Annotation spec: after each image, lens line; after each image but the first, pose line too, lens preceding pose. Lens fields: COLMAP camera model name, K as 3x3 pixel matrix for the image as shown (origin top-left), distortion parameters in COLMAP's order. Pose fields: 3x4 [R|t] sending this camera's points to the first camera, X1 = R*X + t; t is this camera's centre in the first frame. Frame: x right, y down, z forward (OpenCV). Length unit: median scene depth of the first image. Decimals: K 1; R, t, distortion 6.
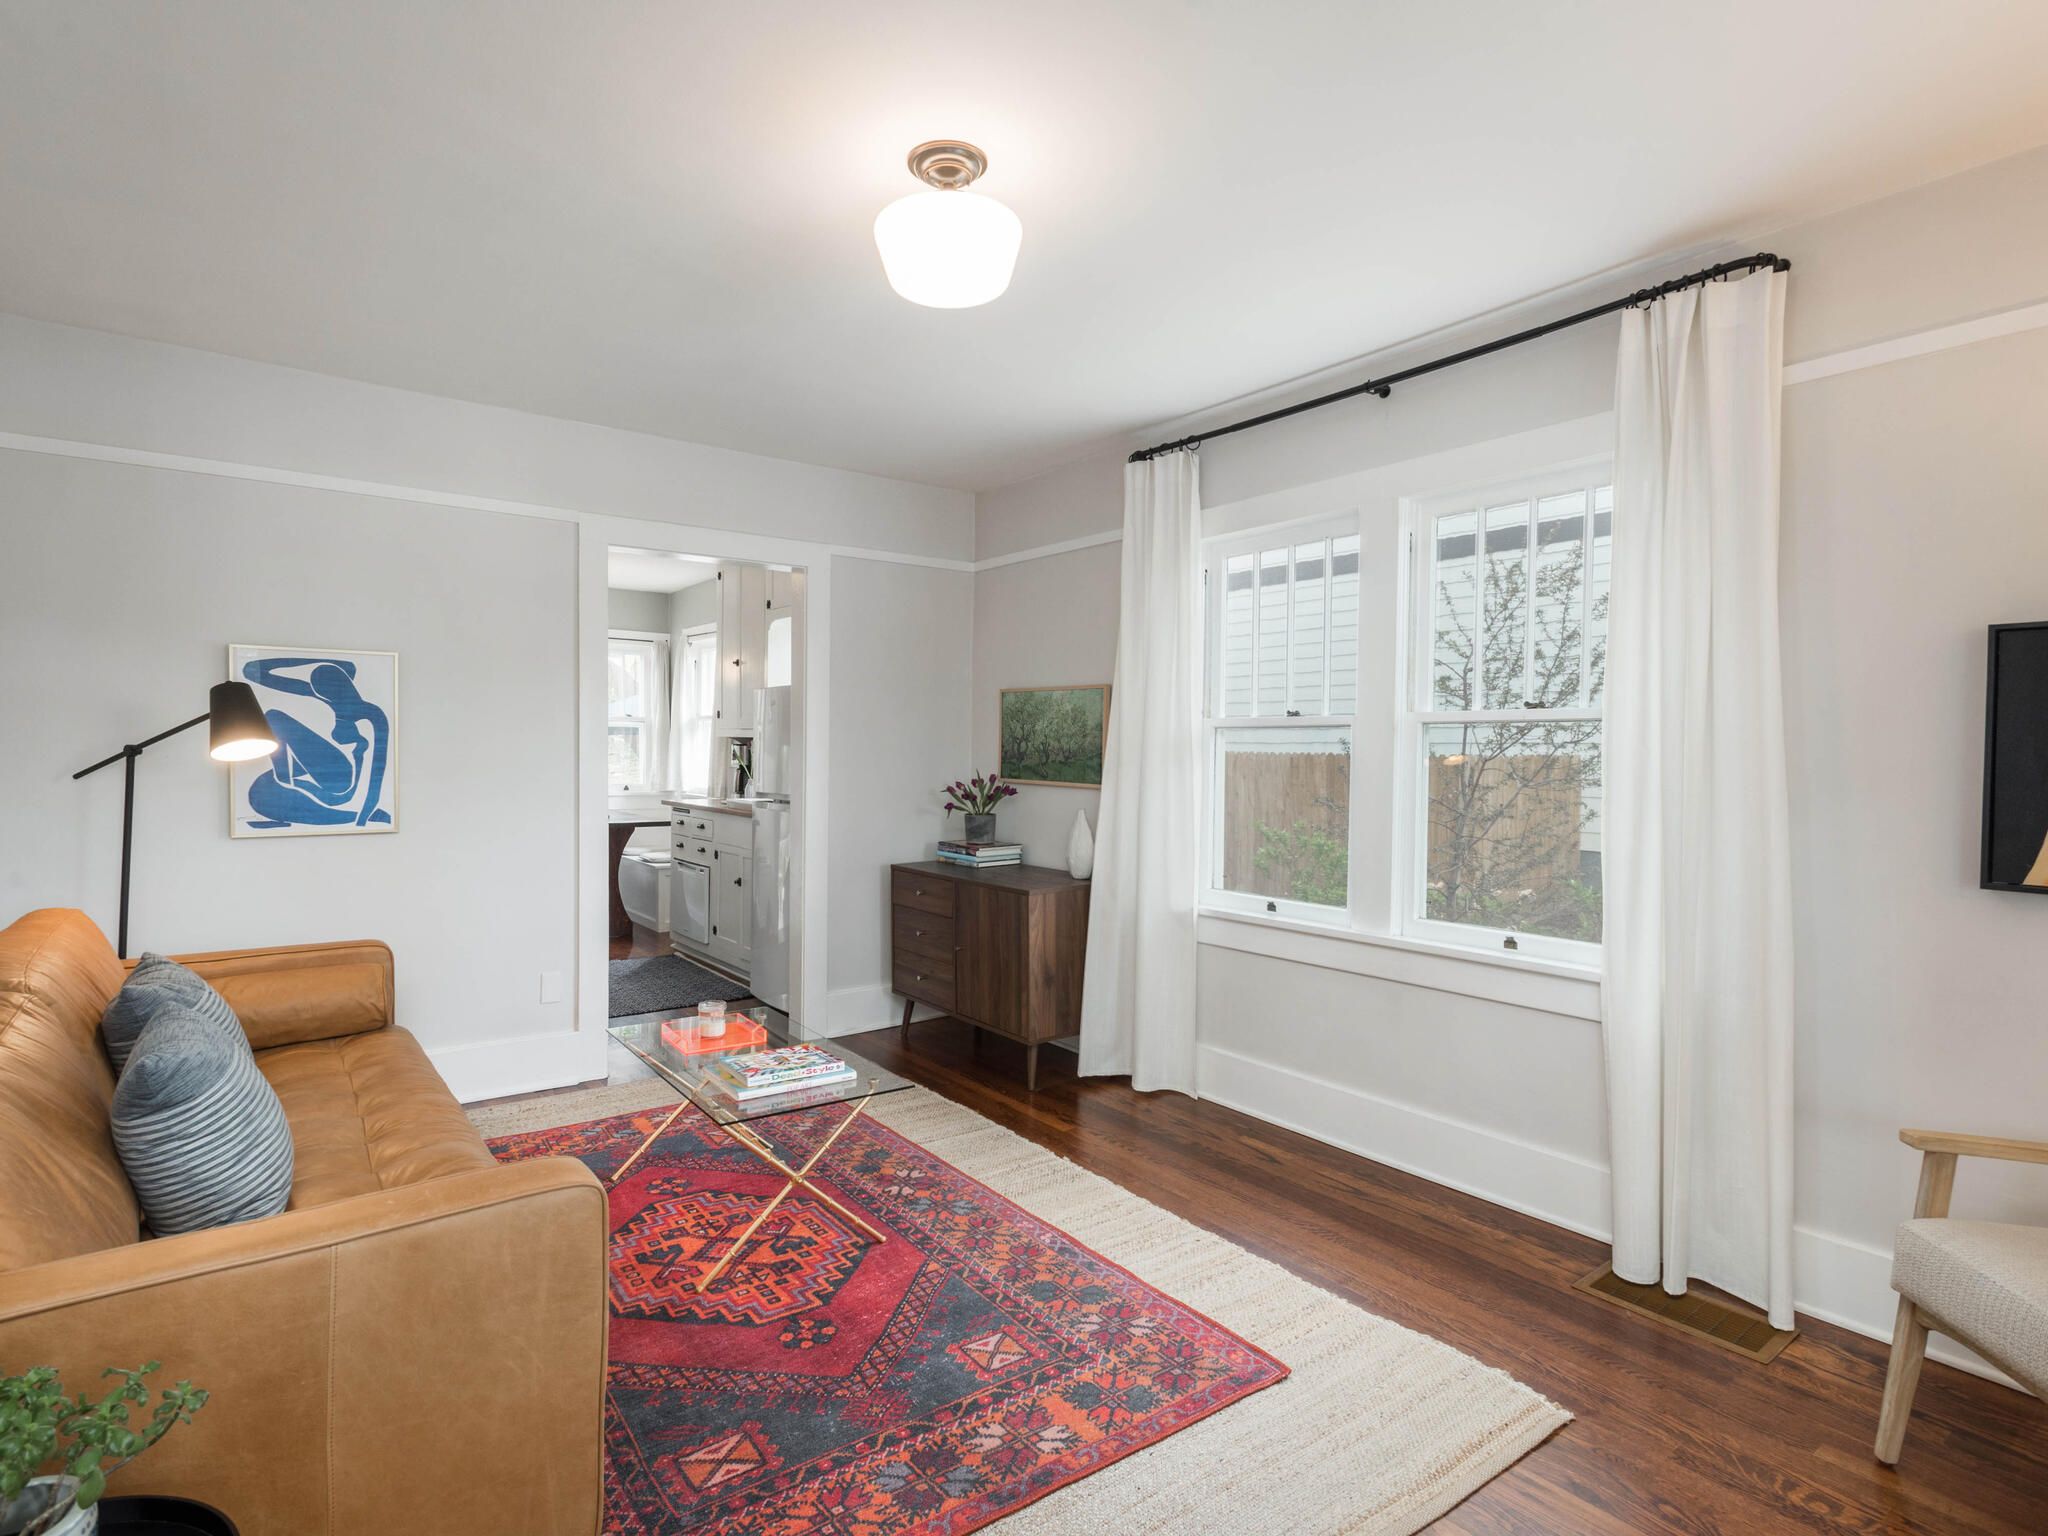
lens RADIAL K [[1076.1, 0, 1024.0], [0, 1076.1, 768.0], [0, 0, 1]] dist [0.000964, -0.000230]
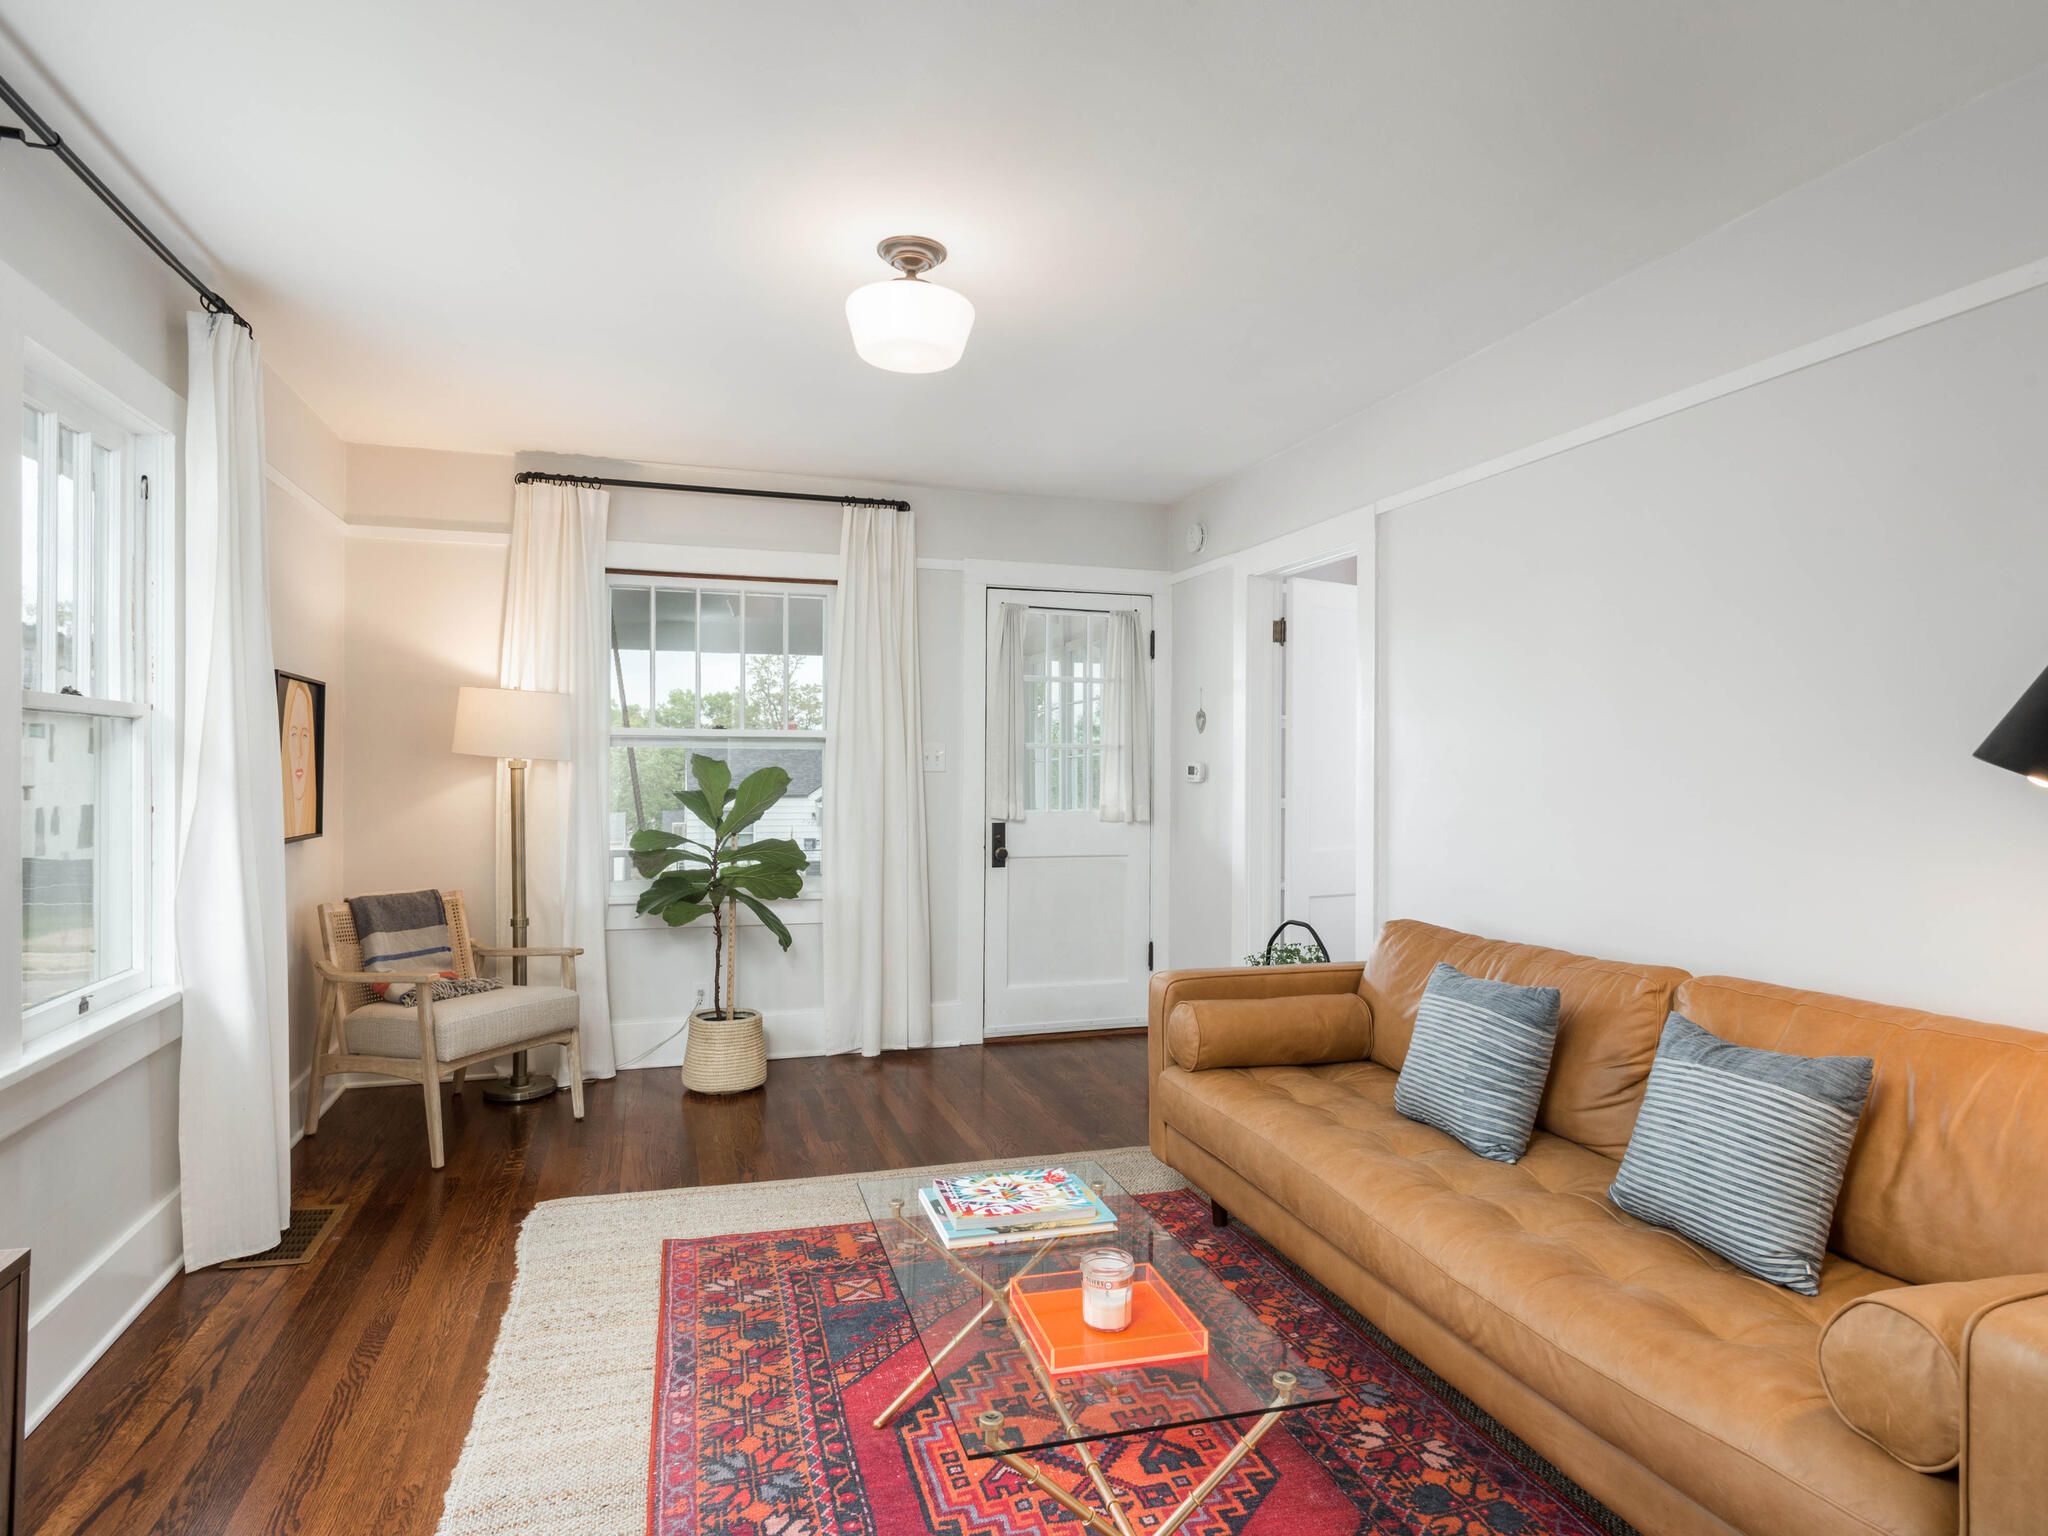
lens RADIAL K [[1161.8, 0, 1024.0], [0, 1161.8, 768.0], [0, 0, 1]] dist [-0.002757, -0.000912]
pose [[-0.942927, -0.017117, 0.332559, -0.411688], [-0.011336, 0.999749, 0.019315, -0.024012], [-0.332806, 0.014443, -0.942885, 1.458619]]
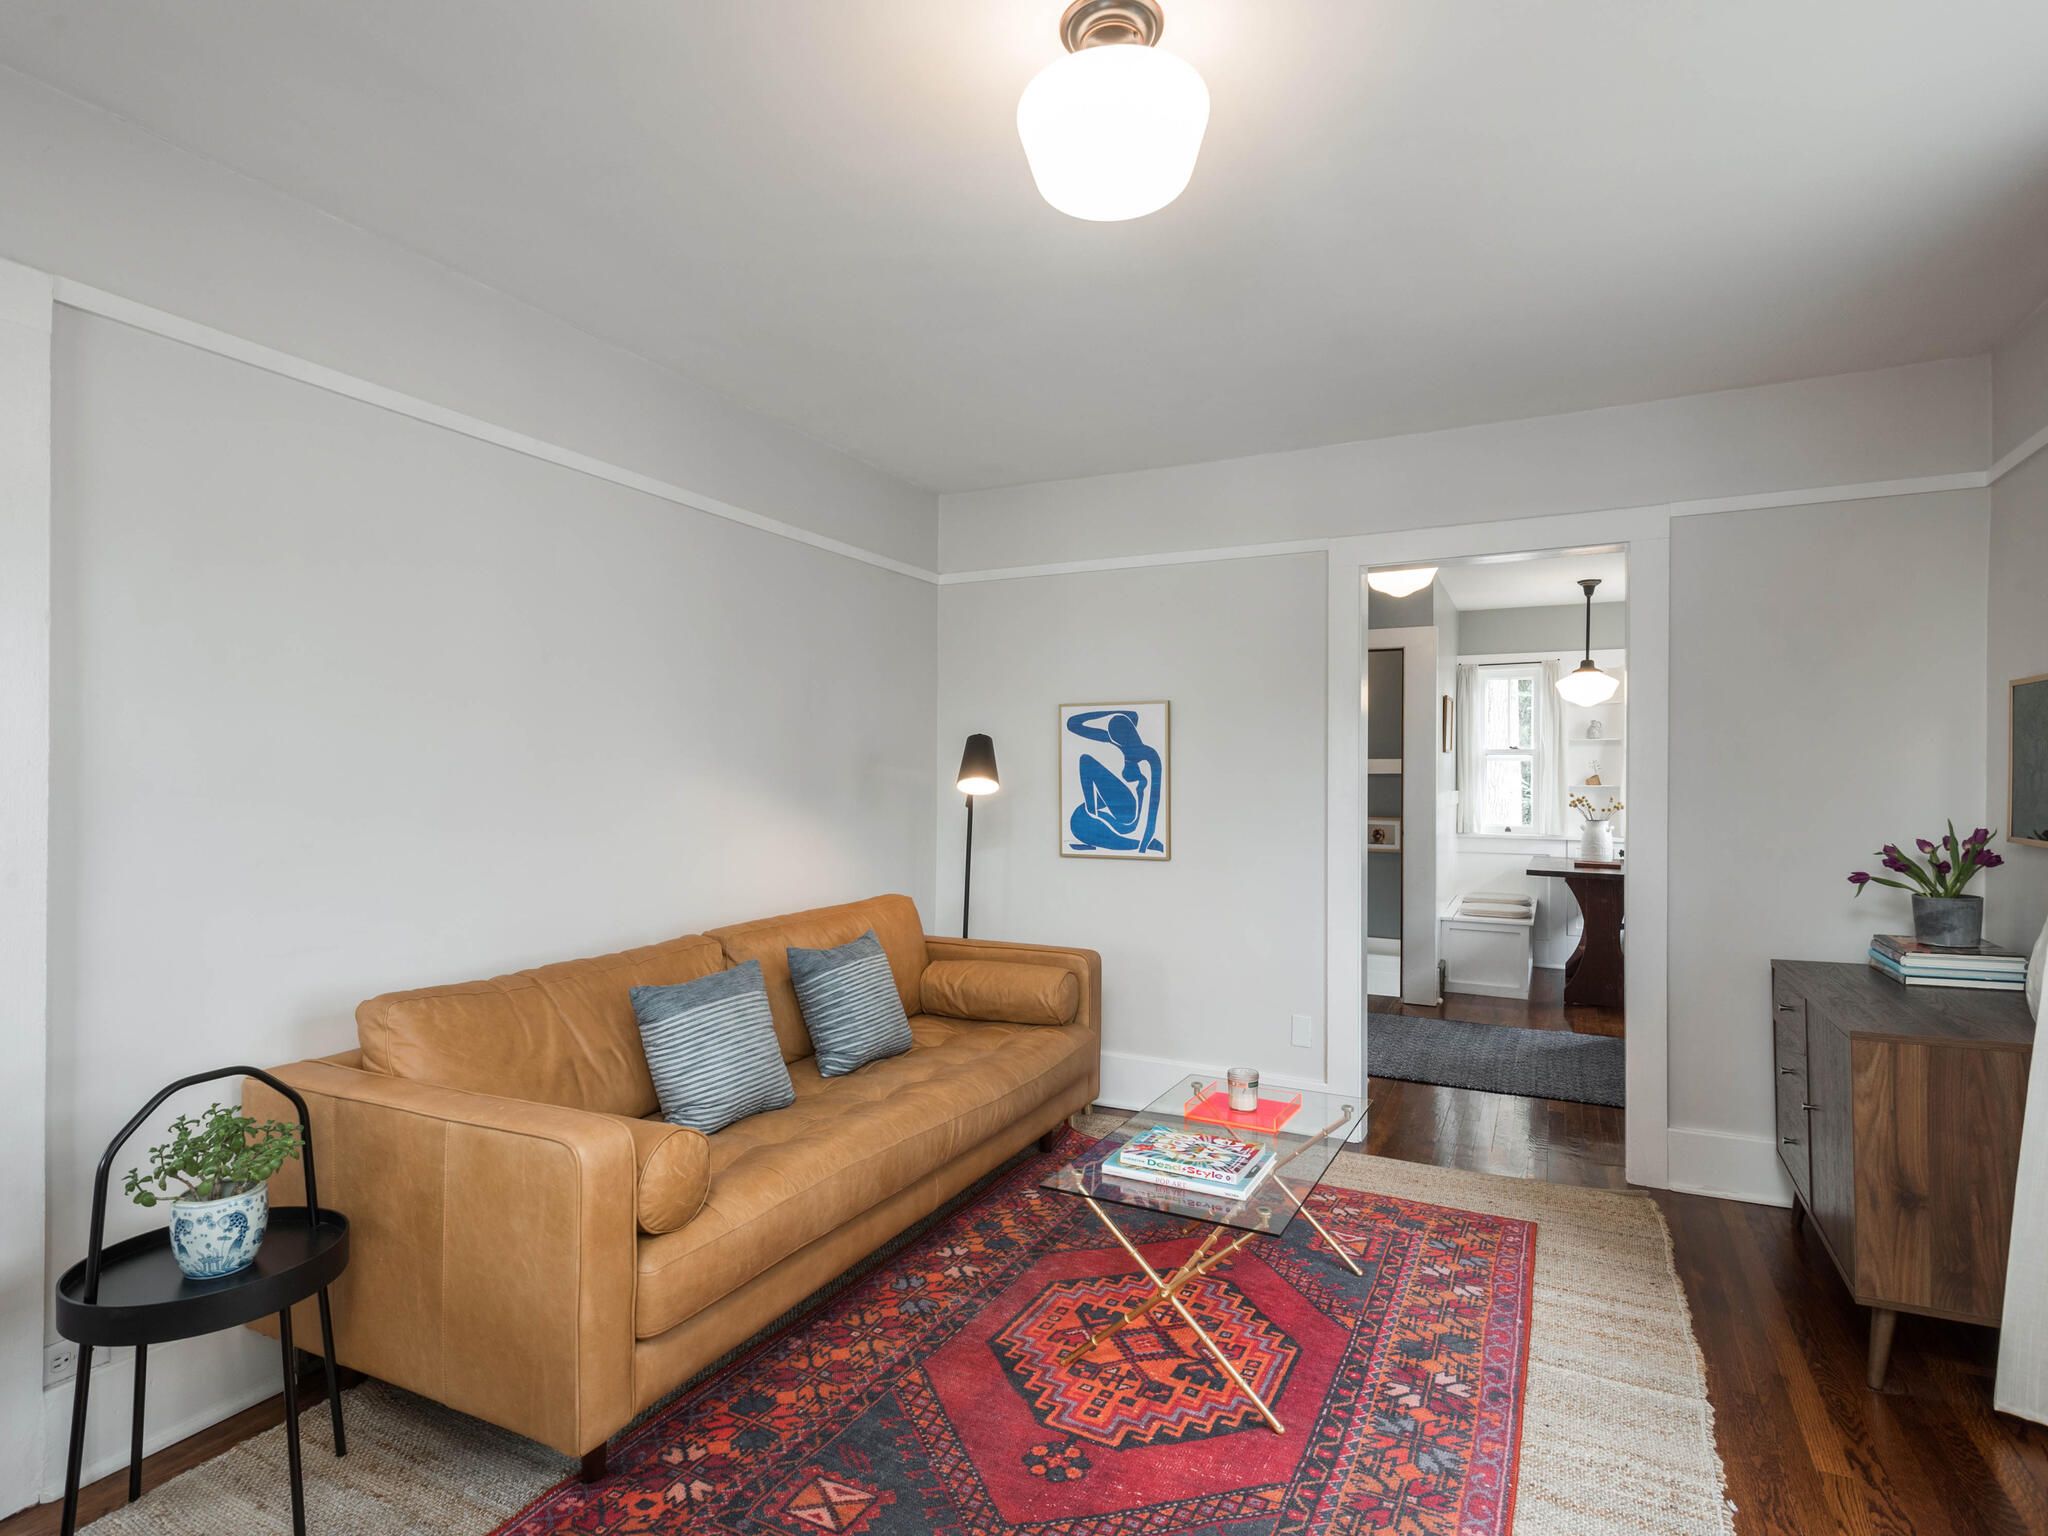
lens RADIAL K [[1077.0, 0, 1000.2], [0, 1077.0, 776.8], [0, 0, 1]] dist [0.022125, -0.008554]
pose [[0.433583, -0.009232, -0.901066, 0.407455], [-0.016231, 0.999705, -0.018053, -0.004764], [0.900967, 0.022453, 0.433306, 0.408654]]
